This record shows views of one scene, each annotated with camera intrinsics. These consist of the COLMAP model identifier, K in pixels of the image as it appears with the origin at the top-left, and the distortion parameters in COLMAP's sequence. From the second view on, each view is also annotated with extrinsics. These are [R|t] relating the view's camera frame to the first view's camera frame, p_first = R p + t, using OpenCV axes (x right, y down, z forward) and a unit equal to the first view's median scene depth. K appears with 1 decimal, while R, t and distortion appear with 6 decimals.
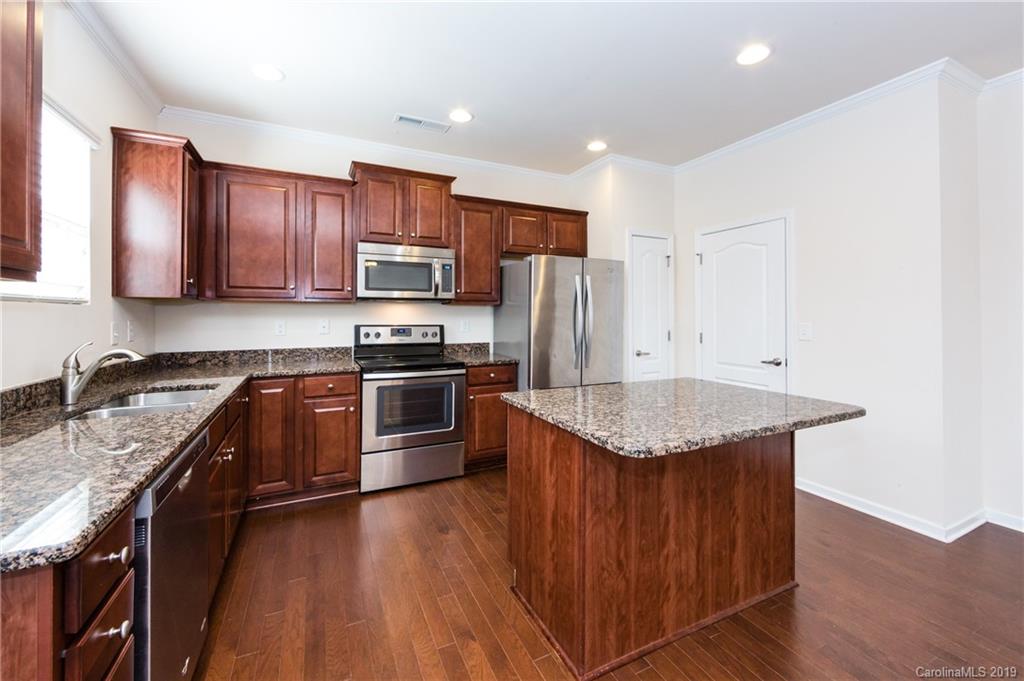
lens RADIAL K [[410.2, 0, 512.9], [0, 410.2, 310.7], [0, 0, 1]] dist [-0.002496, -0.000080]
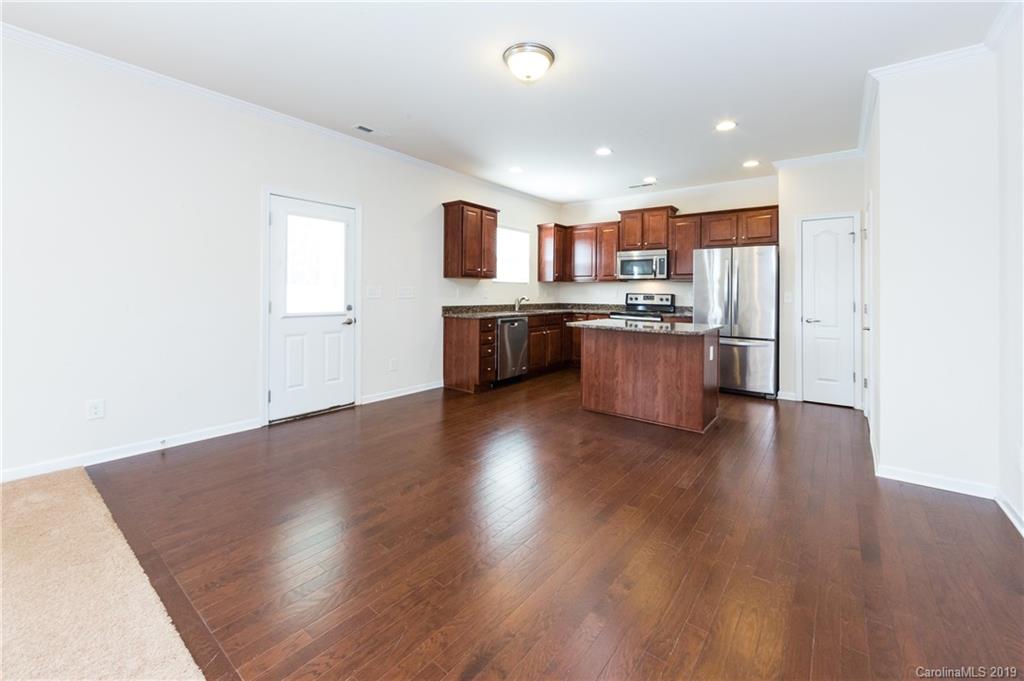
lens RADIAL K [[410.2, 0, 528.1], [0, 410.2, 290.6], [0, 0, 1]] dist [-0.002496, -0.000080]
pose [[0.460192, 0.000625, -0.887819, 1.139532], [-0.000862, 1.000000, 0.000257, 0.023004], [0.887819, 0.000647, 0.460192, -0.305777]]
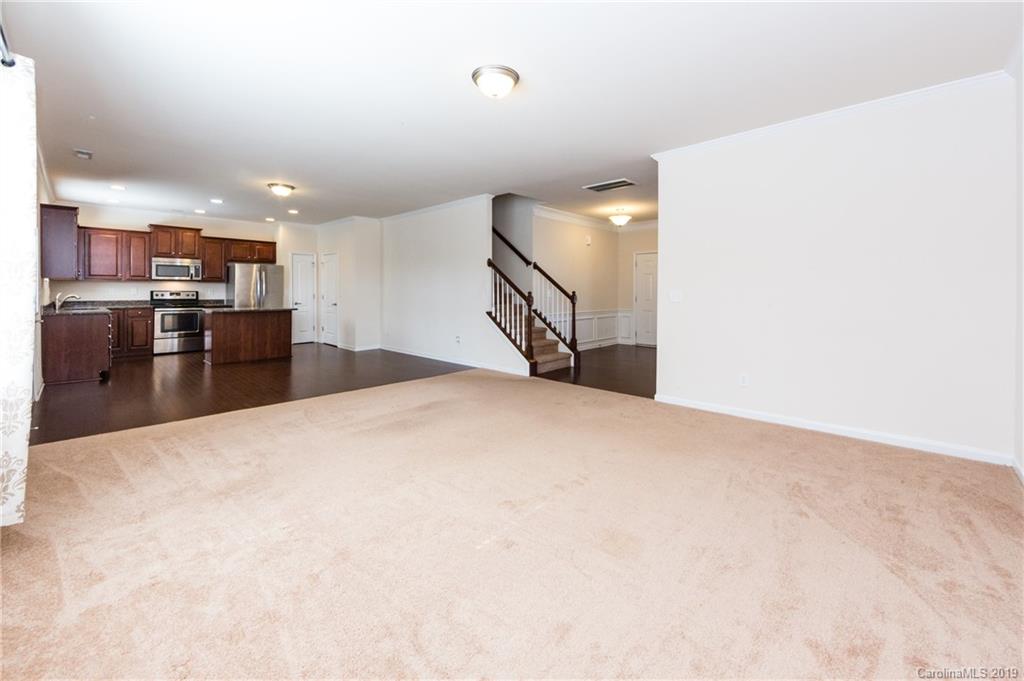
lens RADIAL K [[410.2, 0, 507.0], [0, 410.2, 290.4], [0, 0, 1]] dist [-0.002496, -0.000080]
pose [[0.938099, 0.003803, 0.346348, 0.736398], [-0.007193, 0.999938, 0.008504, -0.001754], [-0.346294, -0.010469, 0.938068, -1.957227]]
